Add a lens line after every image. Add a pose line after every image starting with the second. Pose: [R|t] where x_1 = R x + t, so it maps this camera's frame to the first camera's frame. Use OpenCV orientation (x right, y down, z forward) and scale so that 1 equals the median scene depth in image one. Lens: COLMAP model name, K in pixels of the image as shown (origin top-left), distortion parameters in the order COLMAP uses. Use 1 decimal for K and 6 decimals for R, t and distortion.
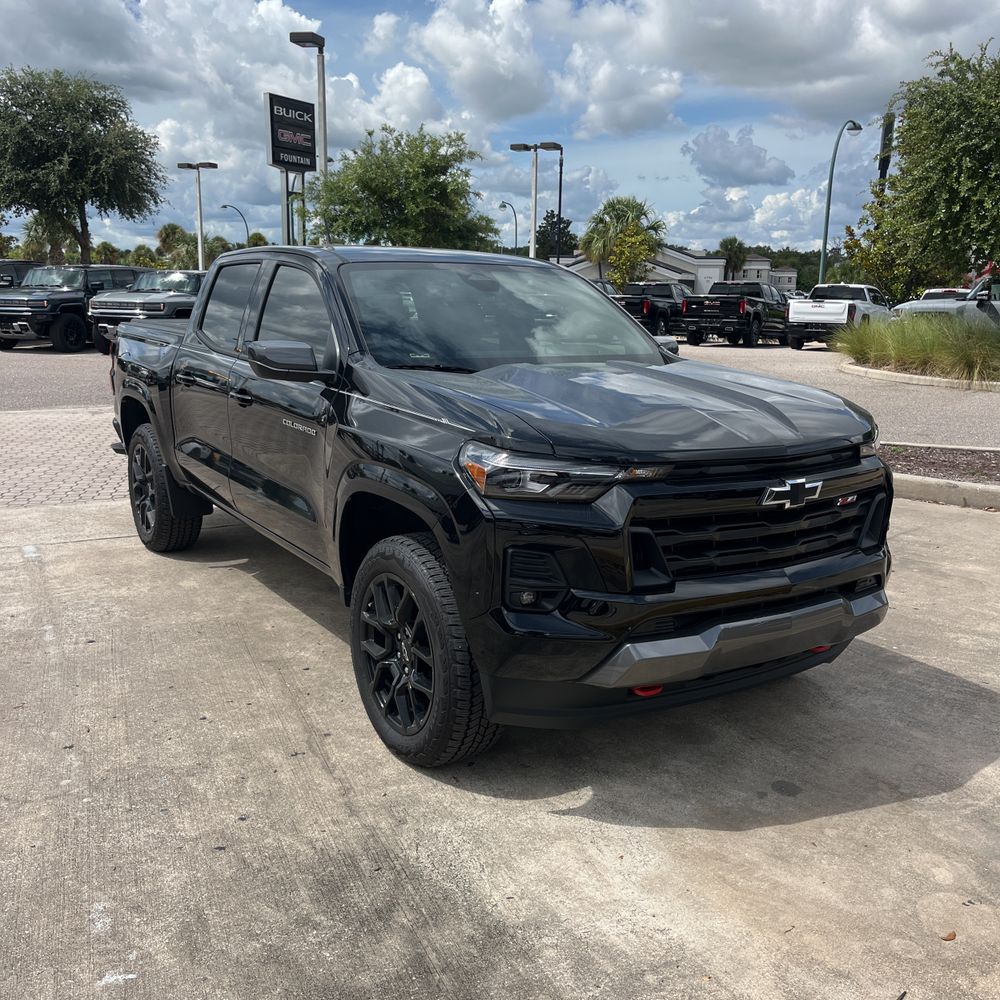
lens RADIAL K [[1018.5, 0, 493.5], [0, 1018.5, 502.8], [0, 0, 1]] dist [0.021741, 0.000000]
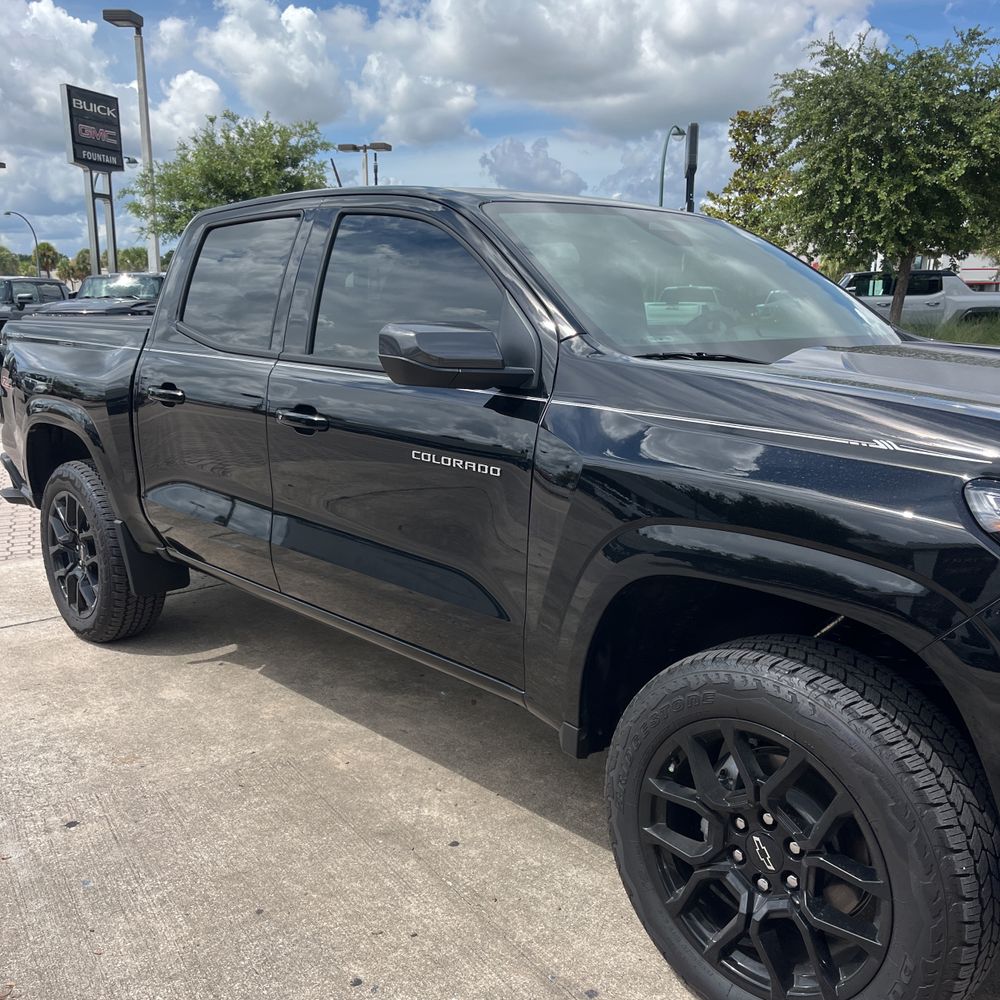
lens RADIAL K [[1018.5, 0, 498.9], [0, 1018.5, 503.1], [0, 0, 1]] dist [0.021741, 0.000000]
pose [[0.982066, -0.052094, 0.181196, -0.186109], [0.053734, 0.998547, -0.004148, -0.030961], [-0.180716, 0.013810, 0.983438, 0.265538]]
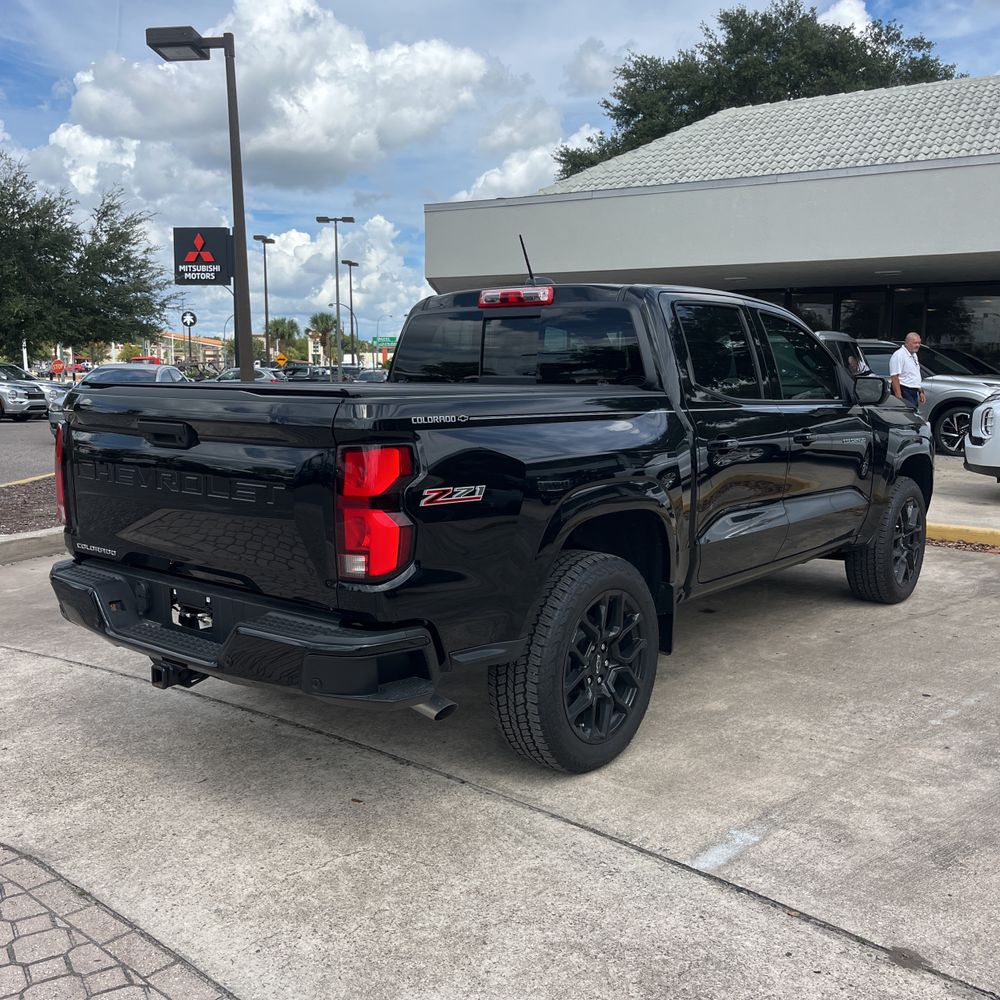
lens RADIAL K [[1018.5, 0, 495.1], [0, 1018.5, 506.0], [0, 0, 1]] dist [0.021741, 0.000000]
pose [[-0.320733, -0.145179, 0.935977, -0.877349], [0.182984, 0.960070, 0.211619, -0.243051], [-0.929326, 0.239142, -0.281360, 1.234724]]
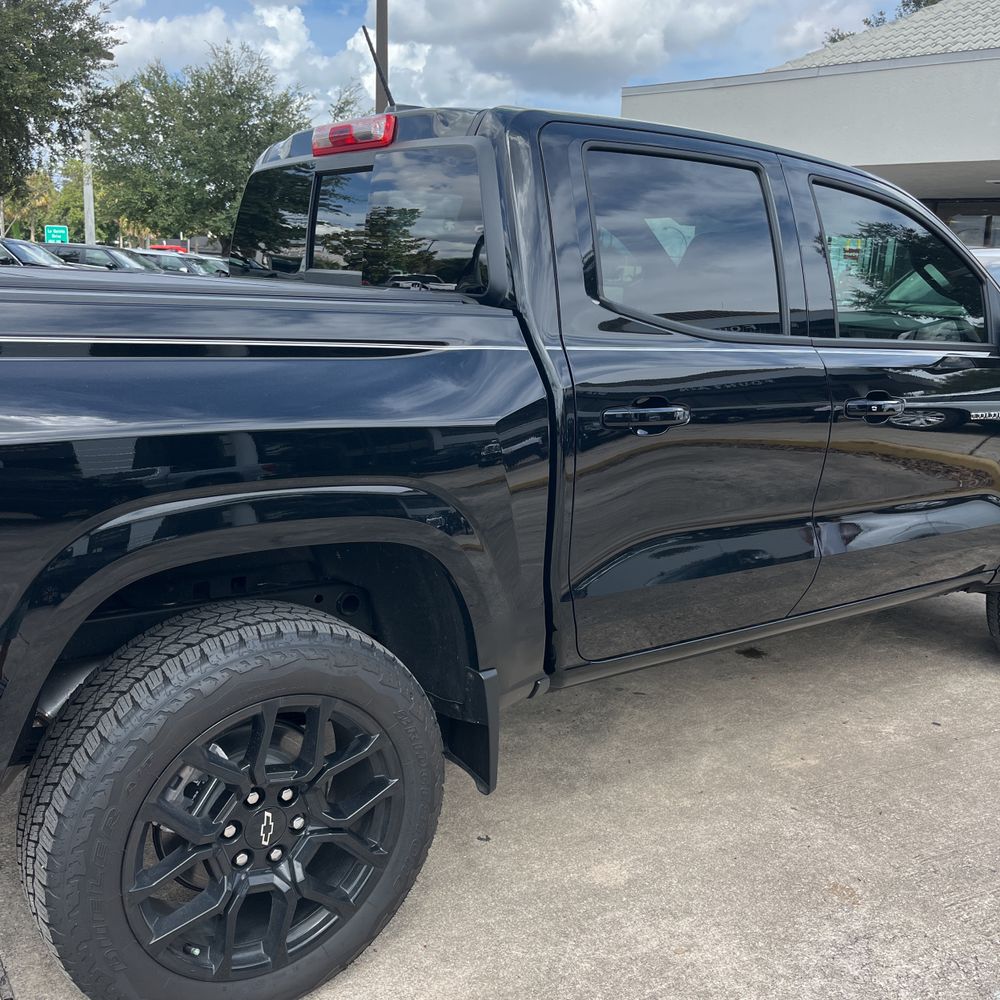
lens RADIAL K [[1018.5, 0, 496.0], [0, 1018.5, 501.7], [0, 0, 1]] dist [0.021741, 0.000000]
pose [[-0.072503, -0.237492, 0.968680, -0.633744], [0.154243, 0.956882, 0.246144, -0.178131], [-0.985369, 0.167258, -0.032746, 0.954530]]
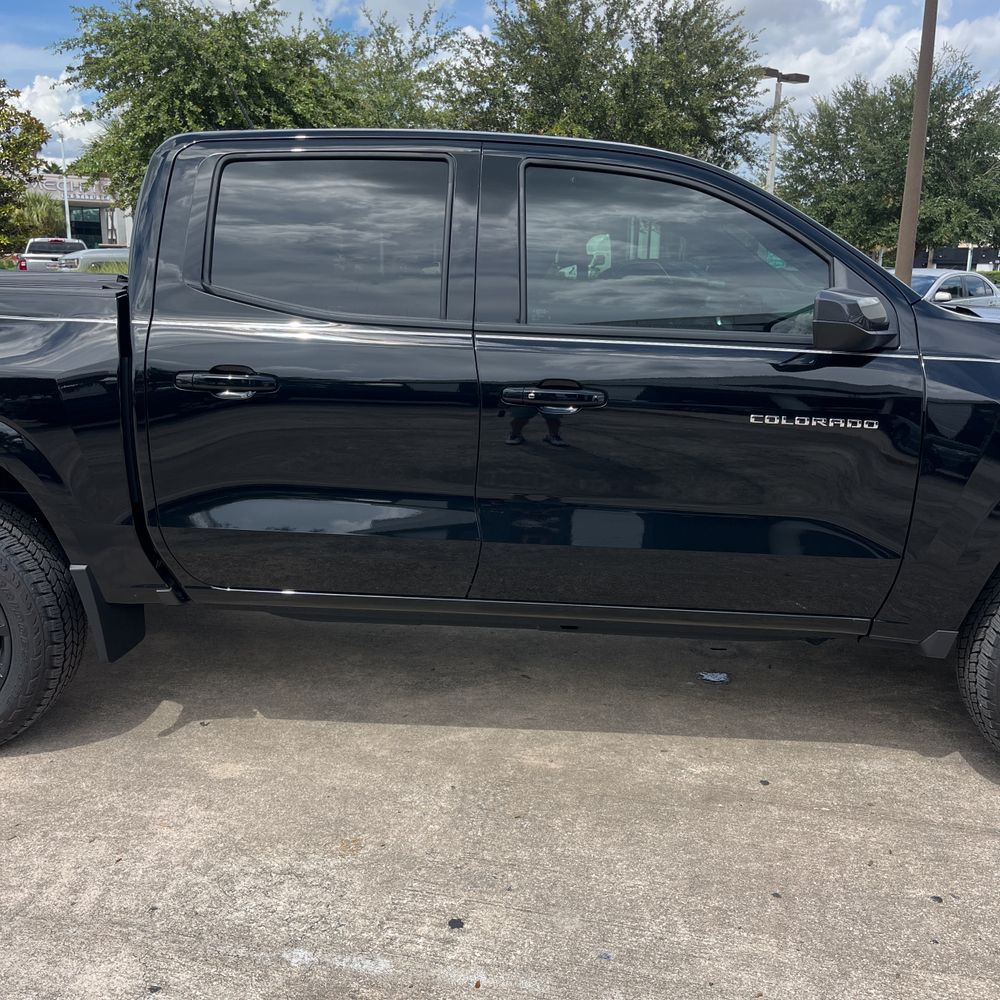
lens RADIAL K [[1018.5, 0, 496.8], [0, 1018.5, 501.8], [0, 0, 1]] dist [0.021741, 0.000000]
pose [[0.581600, -0.191071, 0.790717, -0.559803], [0.156658, 0.980137, 0.121616, -0.090932], [-0.798248, 0.053140, 0.599980, 0.521454]]
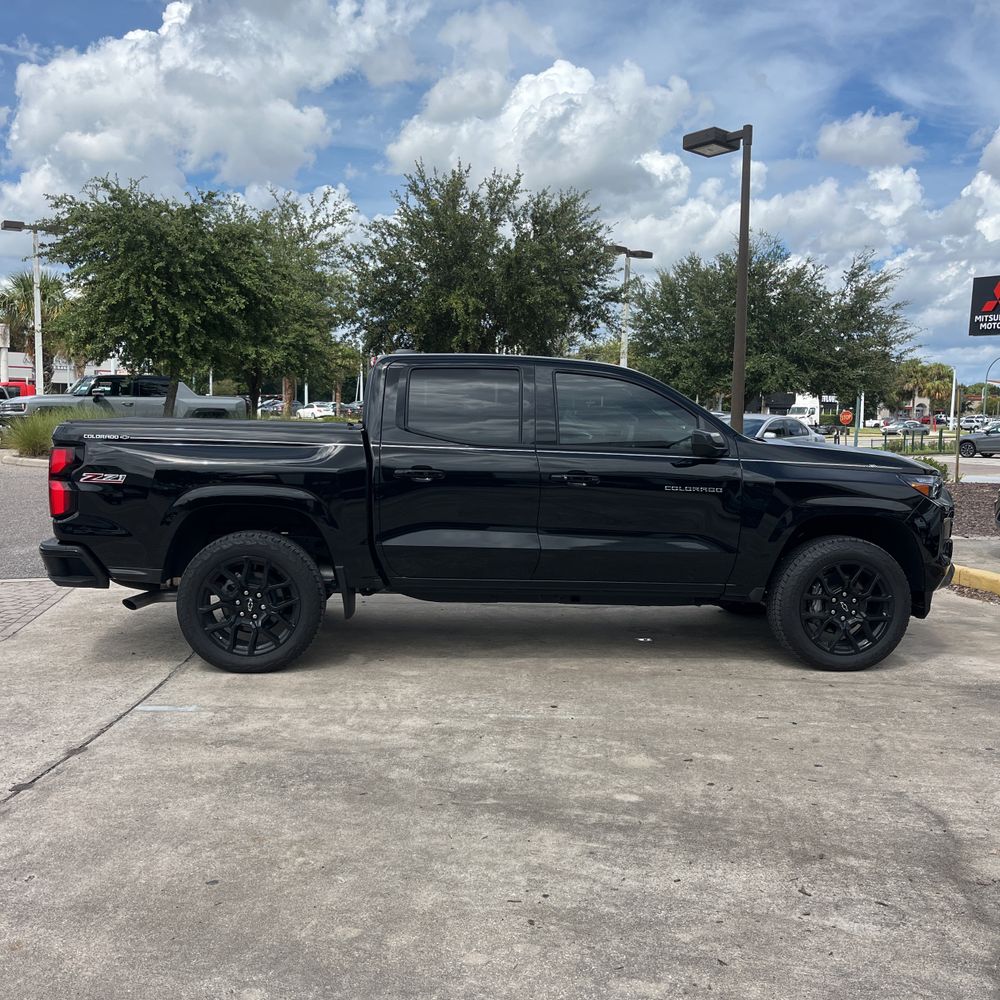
lens RADIAL K [[1018.5, 0, 494.7], [0, 1018.5, 497.0], [0, 0, 1]] dist [0.021741, 0.000000]
pose [[0.468362, -0.083846, 0.879549, -1.046973], [0.166812, 0.985975, 0.005164, -0.078415], [-0.867647, 0.144301, 0.475780, 0.385388]]
